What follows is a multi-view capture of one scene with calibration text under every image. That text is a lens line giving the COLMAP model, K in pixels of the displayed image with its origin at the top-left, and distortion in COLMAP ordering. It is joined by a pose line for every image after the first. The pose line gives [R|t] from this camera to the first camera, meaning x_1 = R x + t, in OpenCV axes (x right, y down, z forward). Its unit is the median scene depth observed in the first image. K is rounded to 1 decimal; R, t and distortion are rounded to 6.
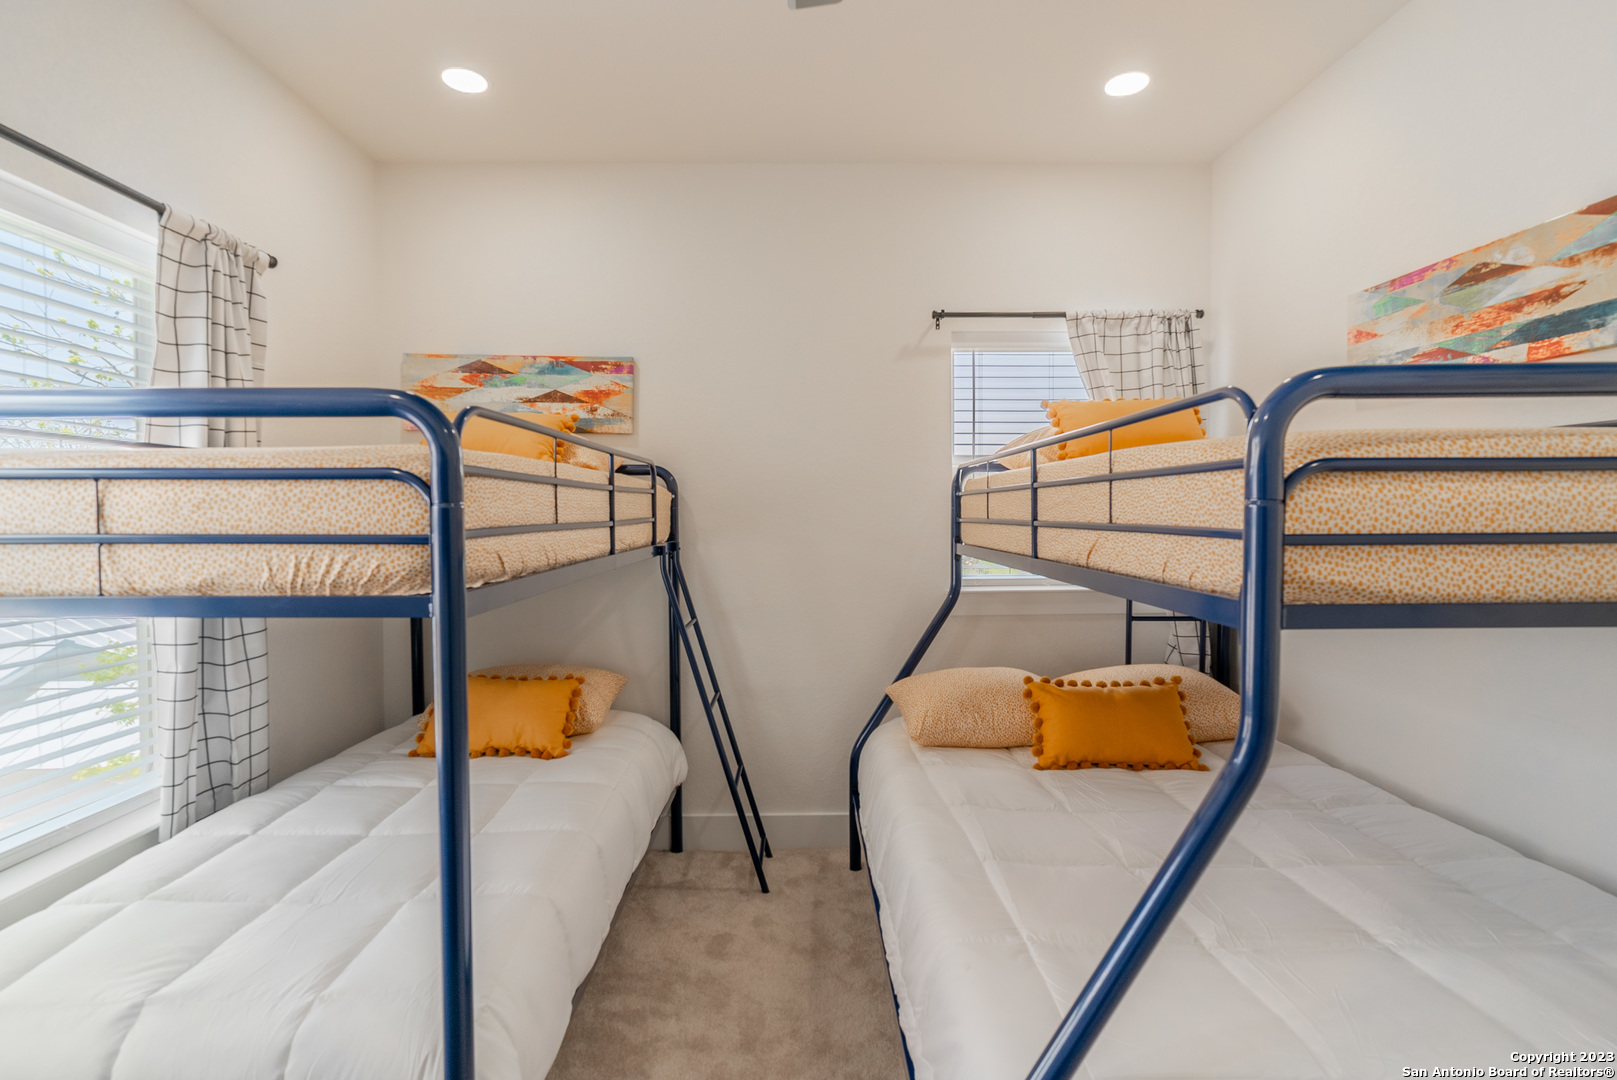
lens RADIAL K [[780.3, 0, 790.6], [0, 780.3, 531.7], [0, 0, 1]] dist [0.002359, -0.000100]
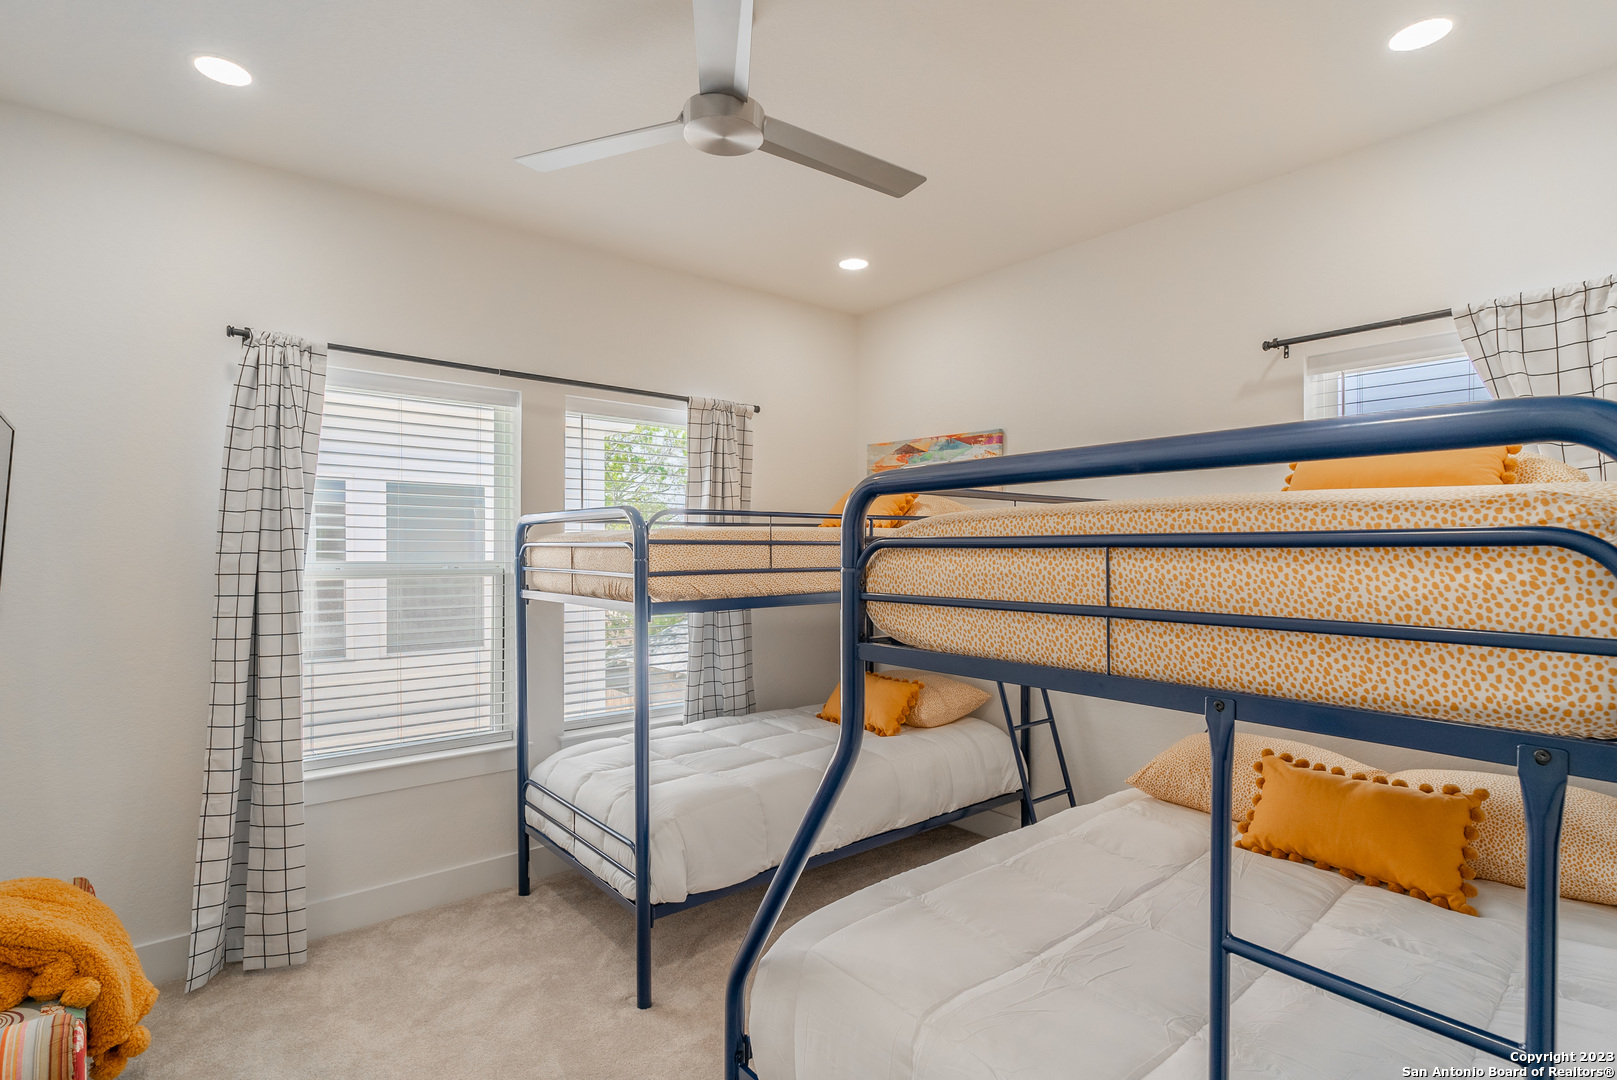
lens RADIAL K [[787.5, 0, 805.6], [0, 787.5, 558.4], [0, 0, 1]] dist [0.010429, 0.000163]
pose [[0.627338, 0.014998, -0.778603, 0.792625], [-0.022660, 0.999743, 0.000999, -0.026823], [0.778417, 0.017017, 0.627517, 0.012780]]
